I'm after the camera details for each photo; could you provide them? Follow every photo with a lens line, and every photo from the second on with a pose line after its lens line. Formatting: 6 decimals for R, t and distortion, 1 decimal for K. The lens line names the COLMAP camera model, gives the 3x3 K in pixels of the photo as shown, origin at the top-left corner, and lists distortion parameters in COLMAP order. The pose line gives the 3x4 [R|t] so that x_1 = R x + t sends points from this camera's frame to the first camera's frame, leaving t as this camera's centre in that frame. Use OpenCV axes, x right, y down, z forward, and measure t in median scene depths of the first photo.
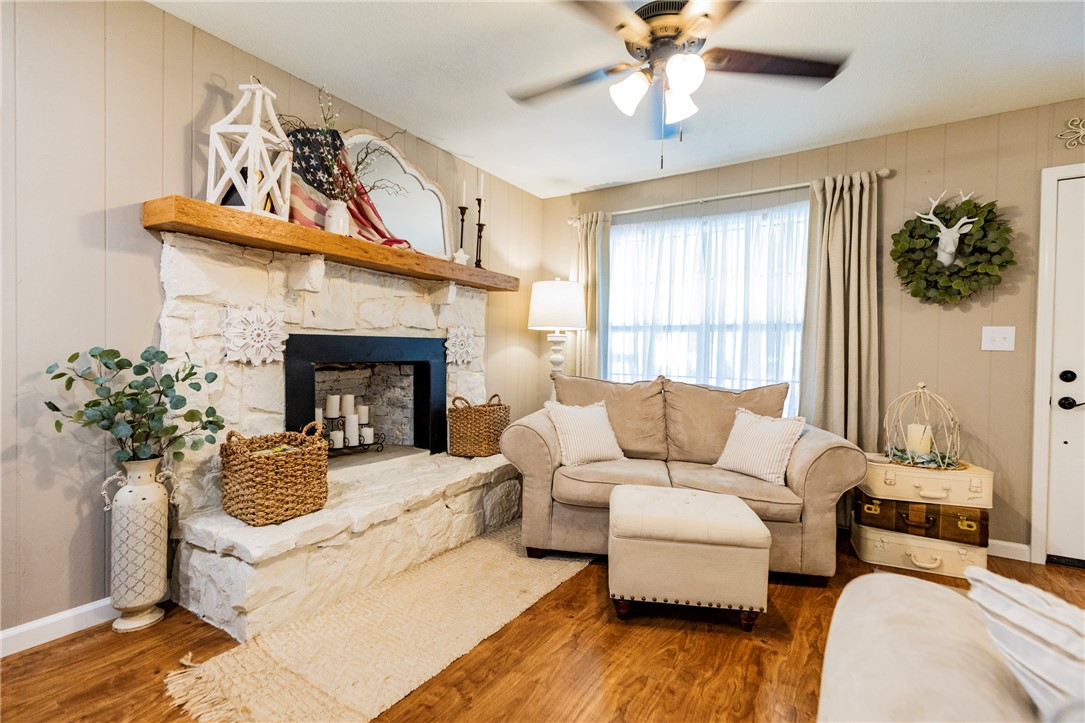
lens RADIAL K [[480.4, 0, 547.0], [0, 480.4, 359.2], [0, 0, 1]] dist [-0.000945, 0.000083]
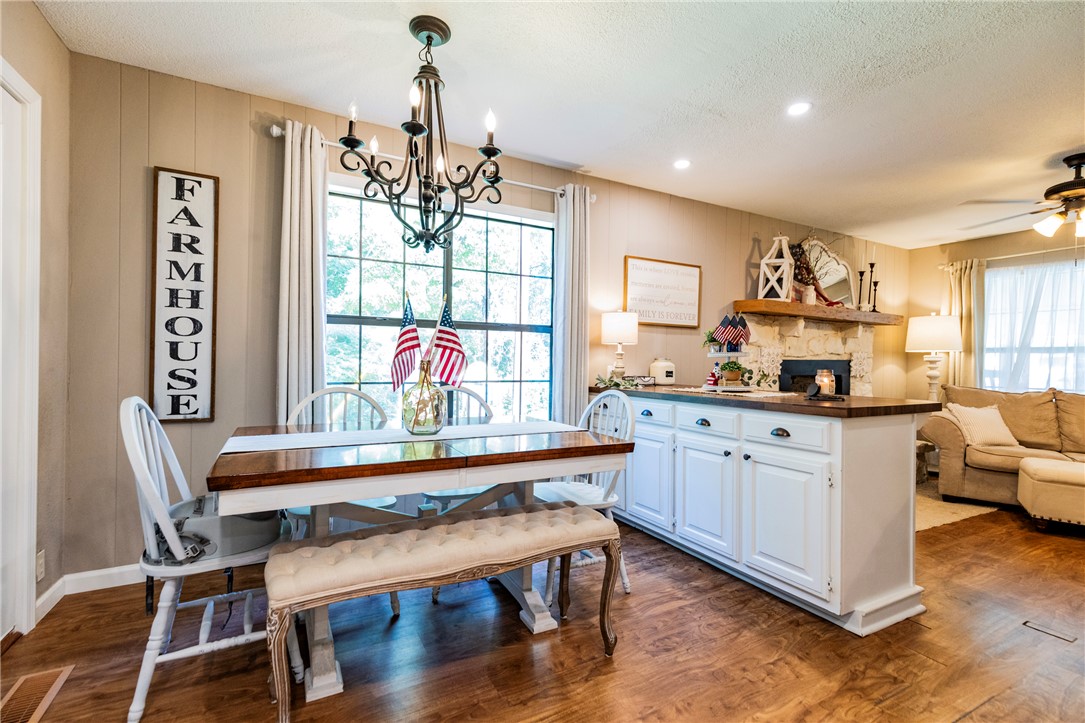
lens RADIAL K [[480.4, 0, 539.3], [0, 480.4, 361.0], [0, 0, 1]] dist [-0.000945, 0.000083]
pose [[0.874981, -0.002213, -0.484152, -0.431198], [-0.007458, 0.999809, -0.018049, -0.007435], [0.484099, 0.019403, 0.874798, -1.012450]]
